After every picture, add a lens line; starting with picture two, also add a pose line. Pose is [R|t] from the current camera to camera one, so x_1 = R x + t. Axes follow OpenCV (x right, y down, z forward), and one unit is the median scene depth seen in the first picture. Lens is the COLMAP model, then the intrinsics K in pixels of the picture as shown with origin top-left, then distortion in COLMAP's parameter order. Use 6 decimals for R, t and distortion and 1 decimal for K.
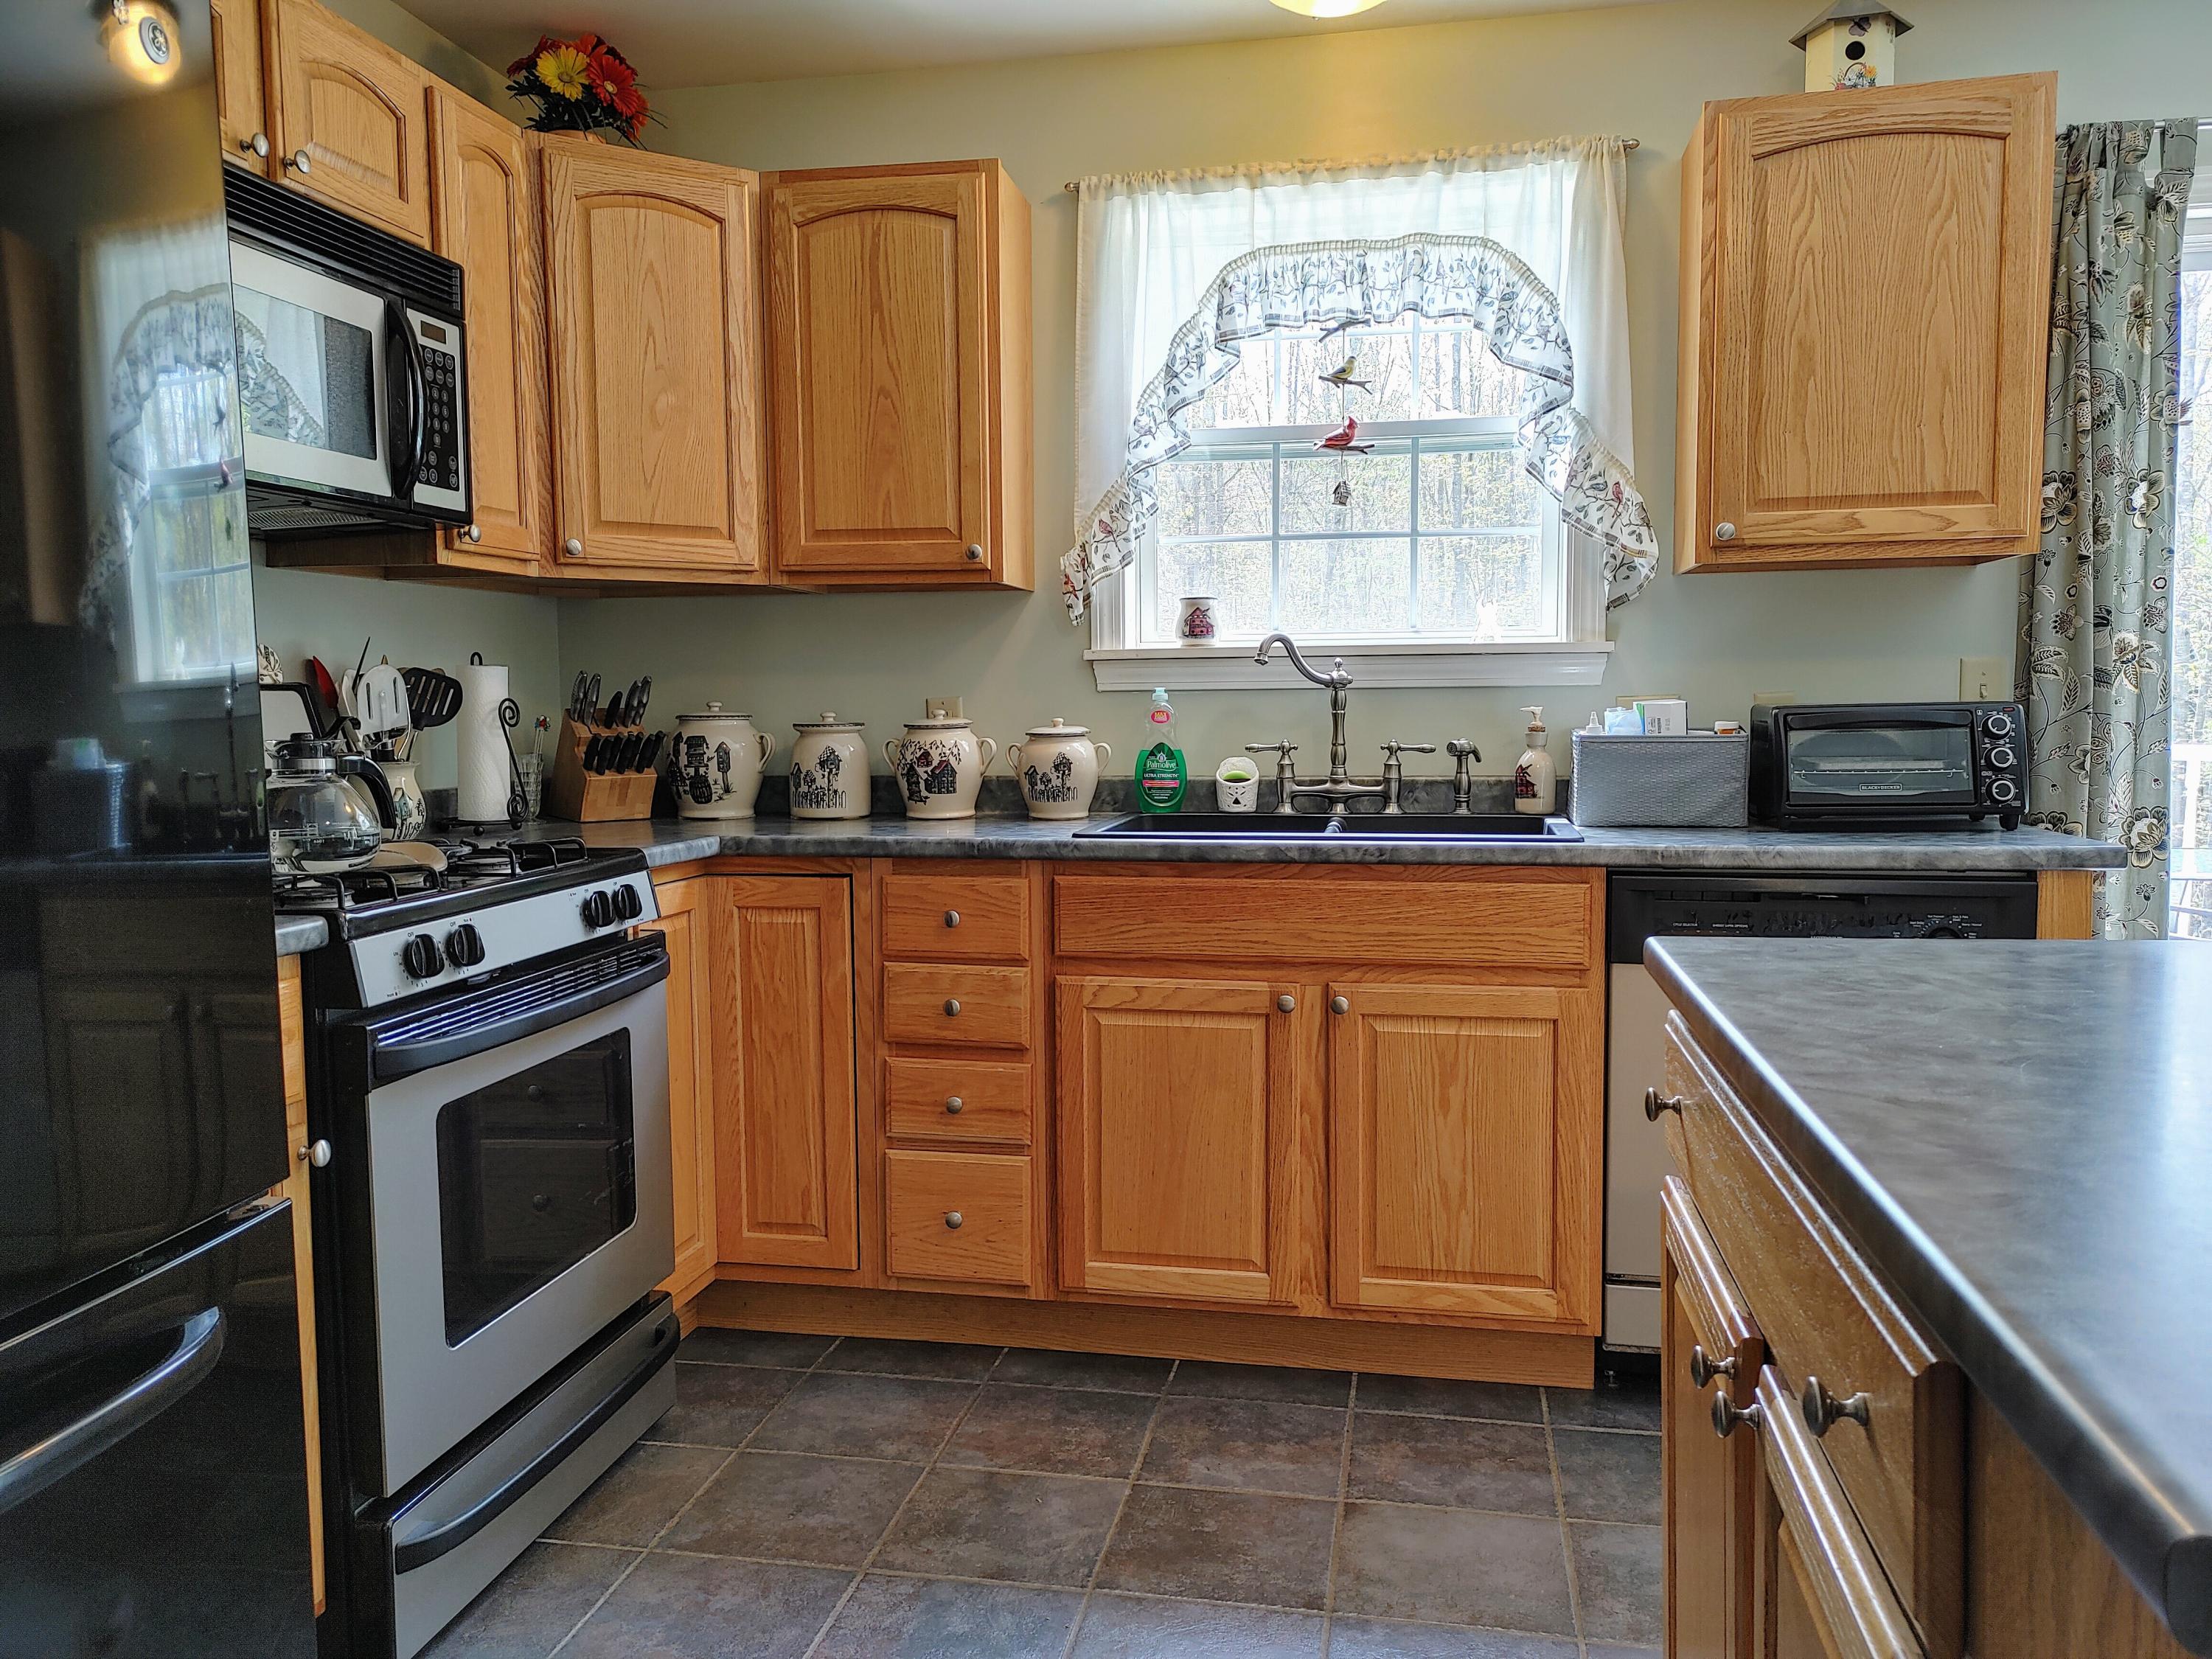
lens RADIAL K [[1660.3, 0, 1106.0], [0, 1660.3, 829.5], [0, 0, 1]] dist [0.025994, -0.001139]
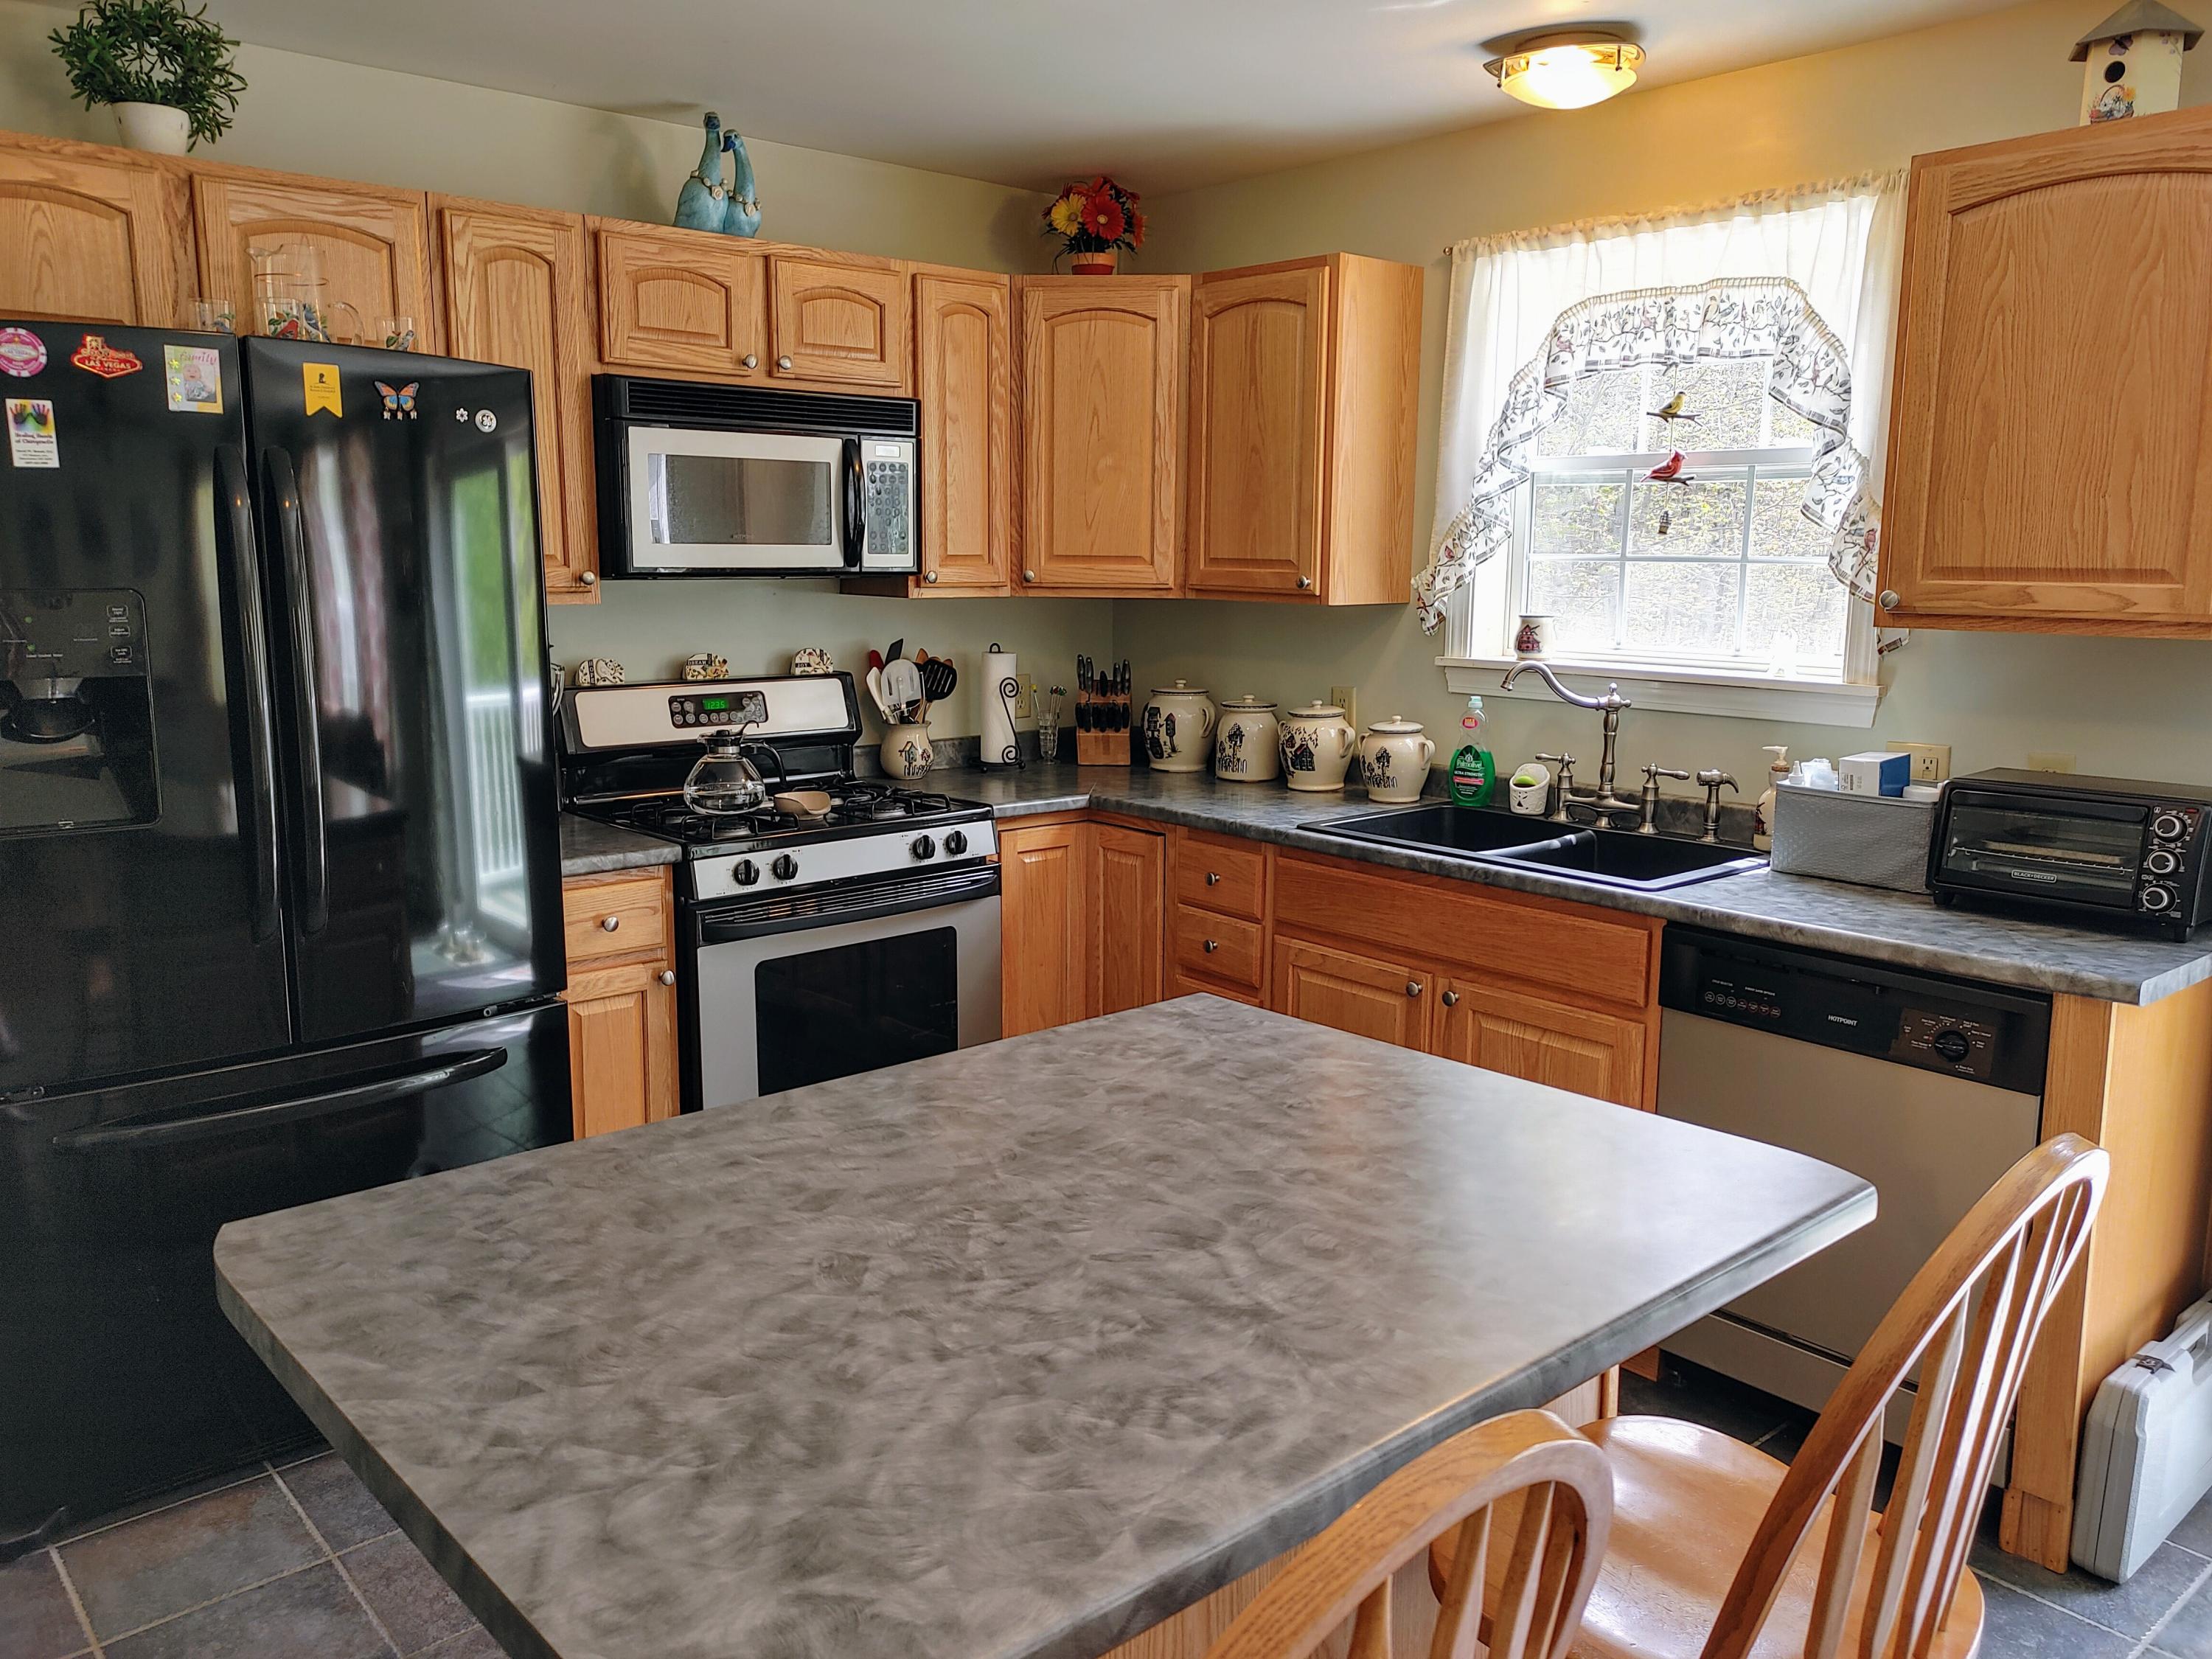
lens RADIAL K [[1680.5, 0, 1106.0], [0, 1680.5, 829.5], [0, 0, 1]] dist [0.007293, 0.000828]
pose [[0.786141, 0.119903, -0.606305, 0.568450], [-0.062896, 0.991429, 0.114513, -0.116371], [0.614839, -0.051889, 0.786944, -0.072220]]
